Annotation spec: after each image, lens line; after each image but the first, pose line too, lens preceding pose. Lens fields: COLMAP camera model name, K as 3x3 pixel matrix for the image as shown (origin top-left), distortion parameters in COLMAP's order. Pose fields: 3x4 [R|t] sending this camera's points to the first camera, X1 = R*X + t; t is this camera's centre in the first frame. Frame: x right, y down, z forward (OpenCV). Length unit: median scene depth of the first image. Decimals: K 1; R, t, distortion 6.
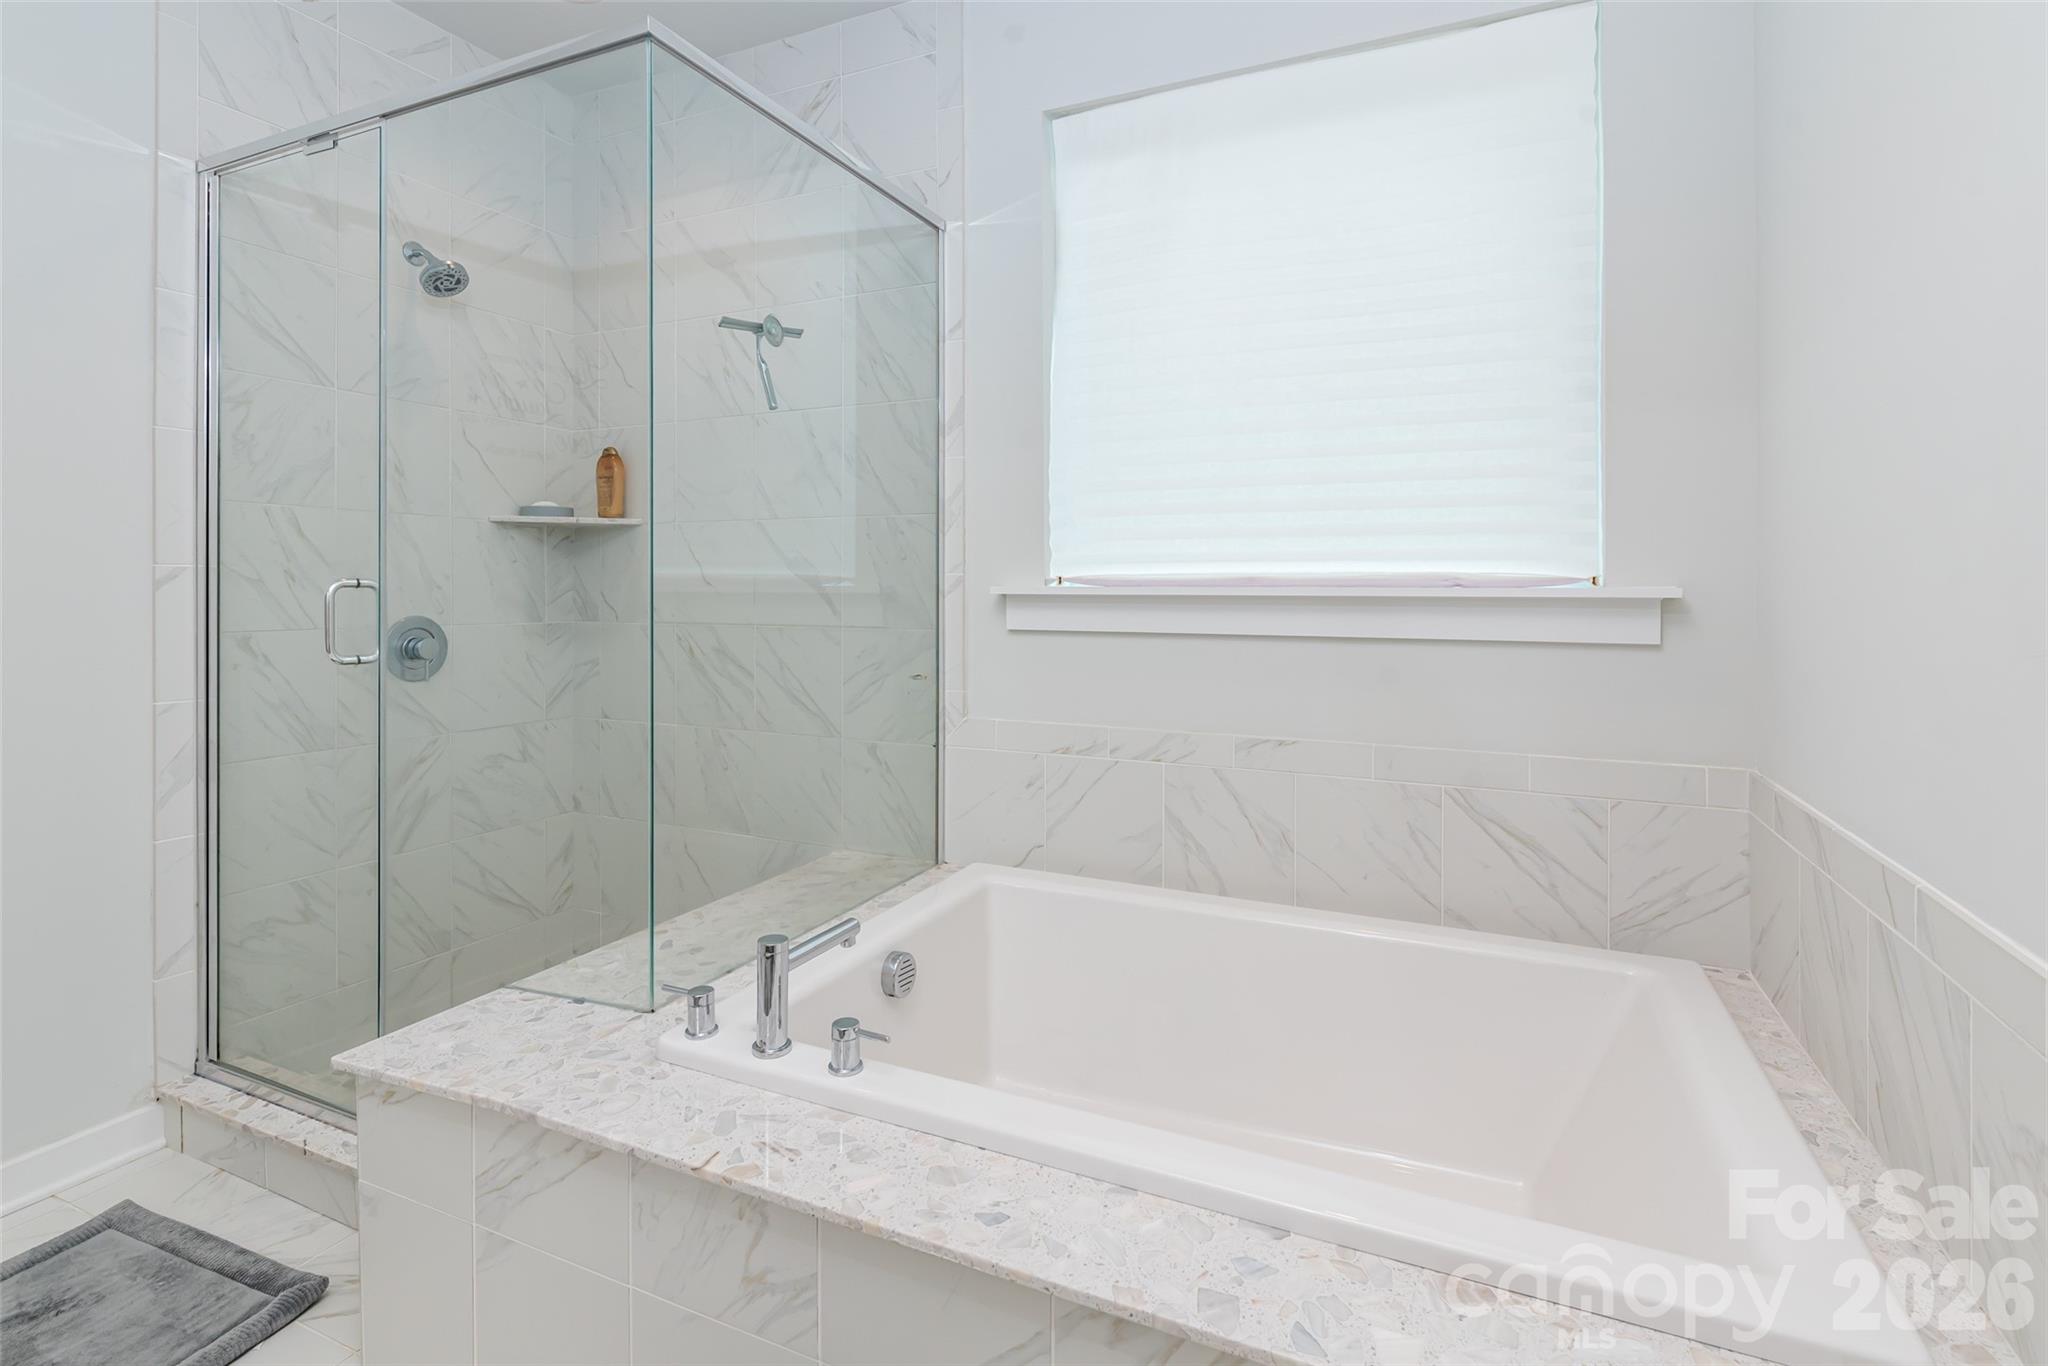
lens RADIAL K [[992.9, 0, 1024.8], [0, 992.9, 593.6], [0, 0, 1]] dist [0.006352, 0.000592]
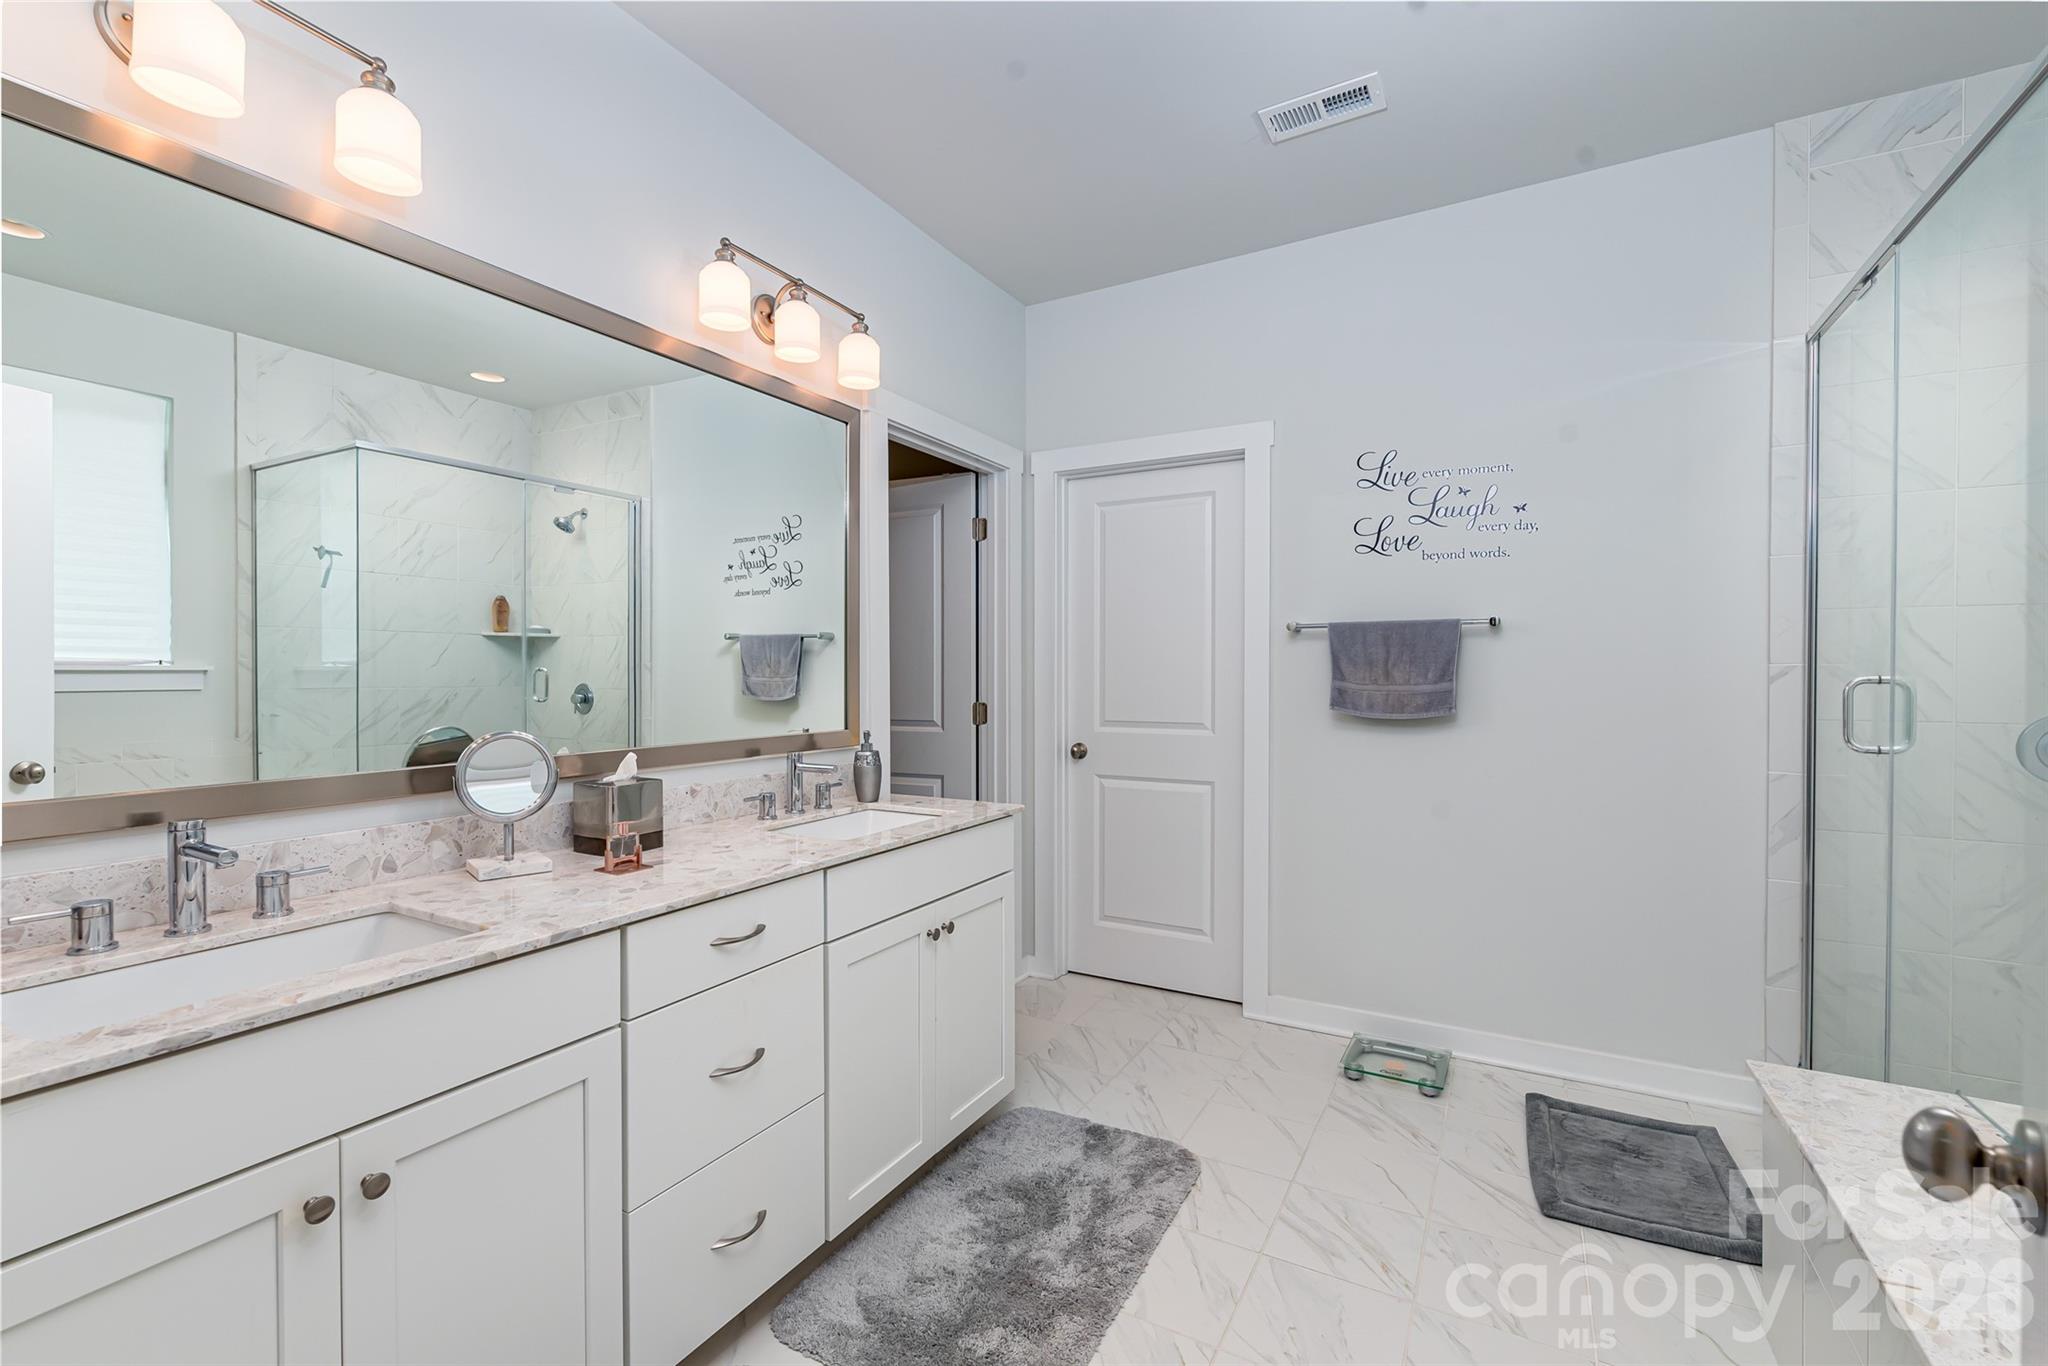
lens RADIAL K [[889.7, 0, 1026.4], [0, 889.7, 681.5], [0, 0, 1]] dist [0.003597, 0.000515]
pose [[-0.076577, 0.001834, -0.997062, 0.418316], [-0.000602, 0.999998, 0.001886, -0.010140], [0.997064, 0.000745, -0.076575, 0.157446]]
